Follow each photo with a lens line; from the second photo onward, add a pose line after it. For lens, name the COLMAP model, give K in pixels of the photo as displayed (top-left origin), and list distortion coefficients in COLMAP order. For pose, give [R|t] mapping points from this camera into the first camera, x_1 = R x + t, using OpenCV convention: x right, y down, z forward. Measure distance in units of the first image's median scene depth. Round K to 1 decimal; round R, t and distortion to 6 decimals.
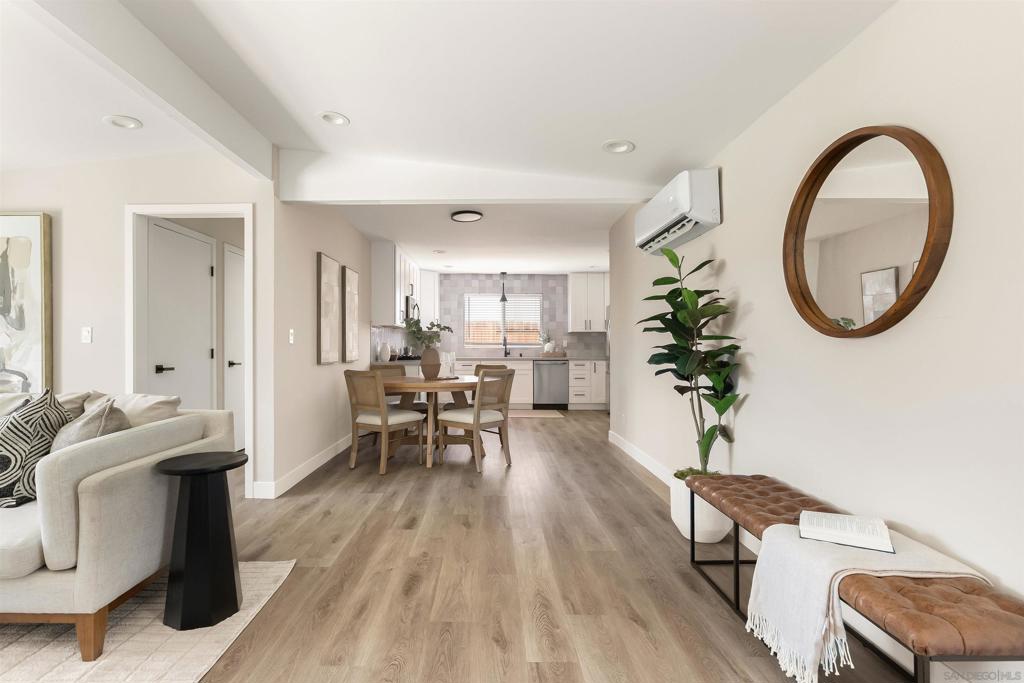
lens RADIAL K [[503.7, 0, 512.0], [0, 503.7, 341.5], [0, 0, 1]] dist [0.000552, 0.000148]
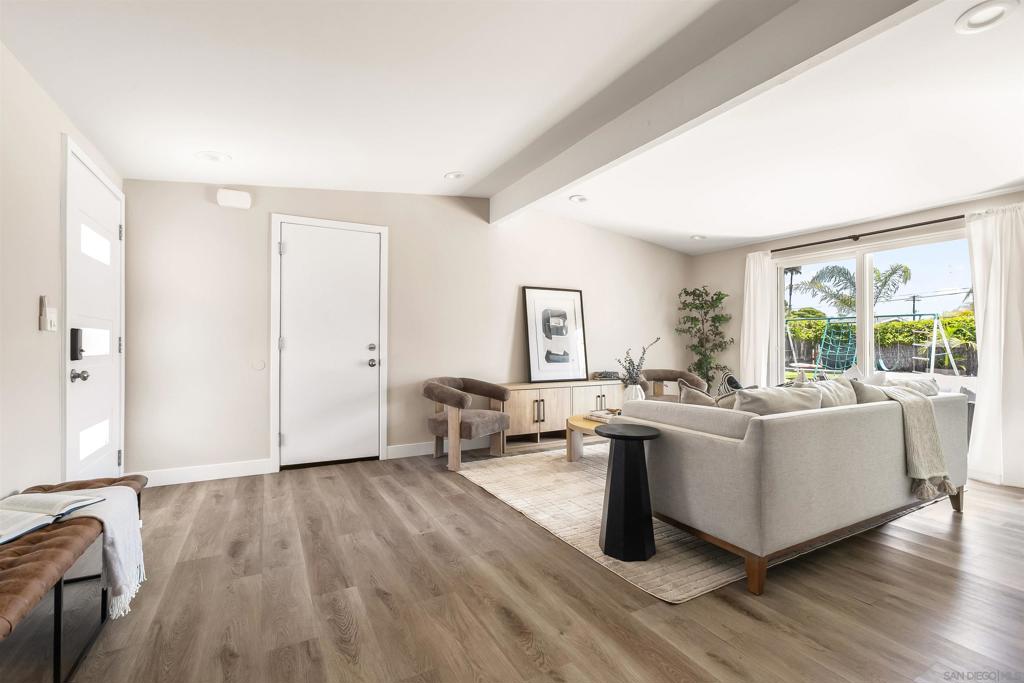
lens RADIAL K [[455.4, 0, 512.0], [0, 455.4, 341.5], [0, 0, 1]] dist [-0.000717, 0.000111]
pose [[-0.899119, -0.006501, -0.437656, 0.157809], [-0.000269, 0.999898, -0.014302, 0.027282], [0.437704, -0.012741, -0.899029, 1.911831]]
